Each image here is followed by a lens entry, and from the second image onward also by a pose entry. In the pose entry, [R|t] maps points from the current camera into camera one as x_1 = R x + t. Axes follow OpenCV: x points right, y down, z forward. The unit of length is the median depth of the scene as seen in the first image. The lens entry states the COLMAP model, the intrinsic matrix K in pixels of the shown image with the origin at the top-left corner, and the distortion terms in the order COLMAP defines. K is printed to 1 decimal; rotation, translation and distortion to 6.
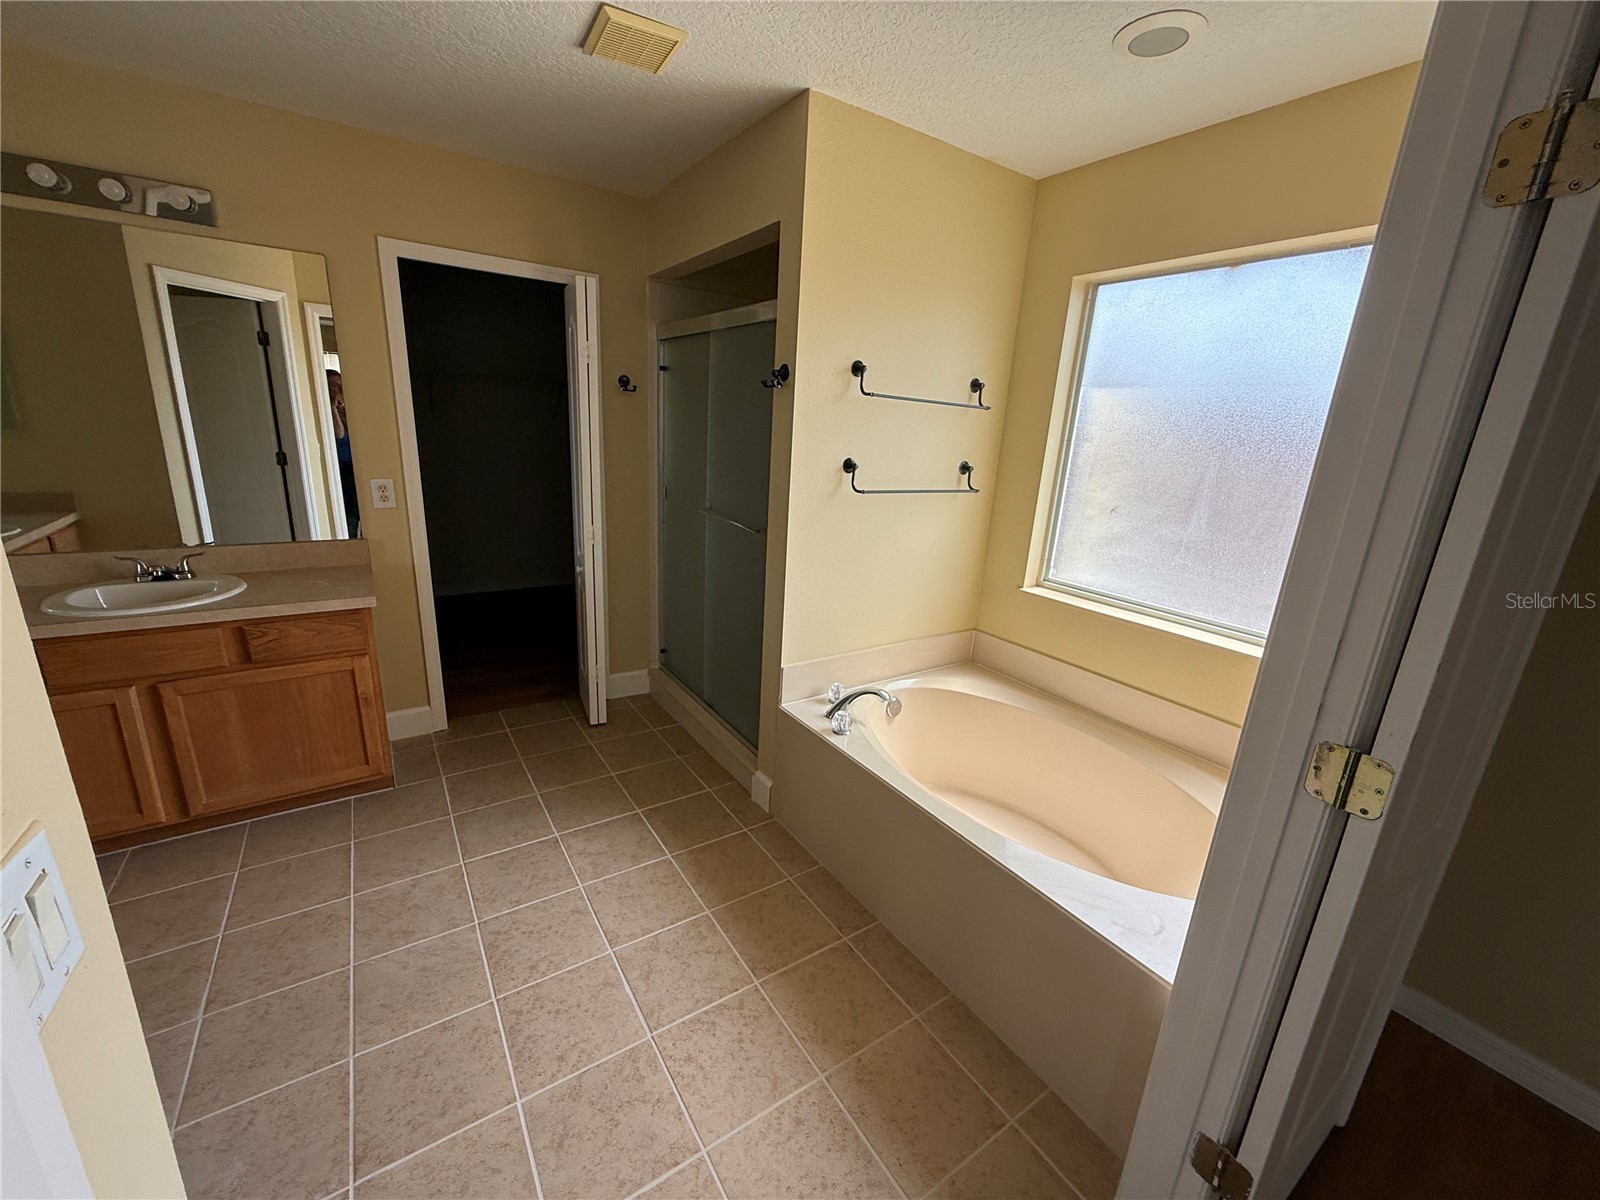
lens RADIAL K [[645.0, 0, 800.0], [0, 645.0, 600.0], [0, 0, 1]] dist [0.002512, 0.000182]
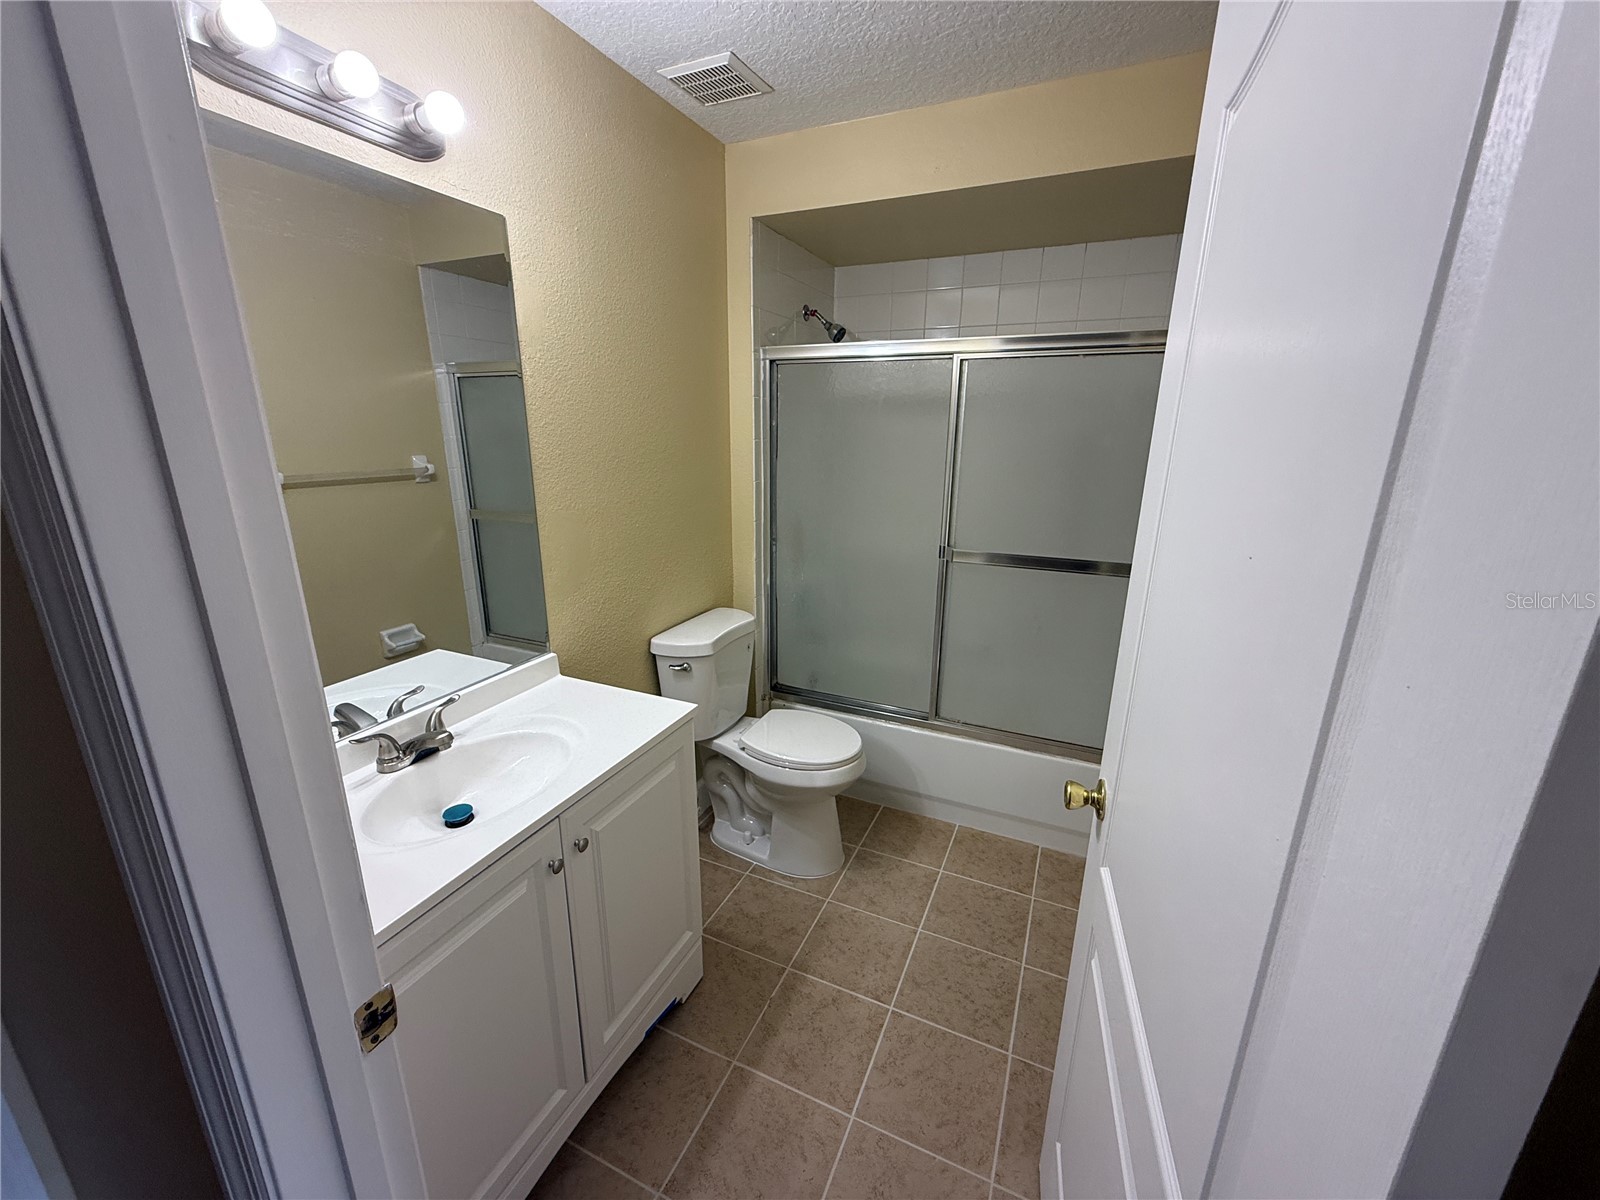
lens RADIAL K [[645.0, 0, 800.0], [0, 645.0, 600.0], [0, 0, 1]] dist [0.002512, 0.000182]
pose [[-0.529147, -0.222456, 0.818851, -0.957664], [0.257217, 0.877565, 0.404622, -0.429610], [-0.808605, 0.424727, -0.407141, 1.384508]]
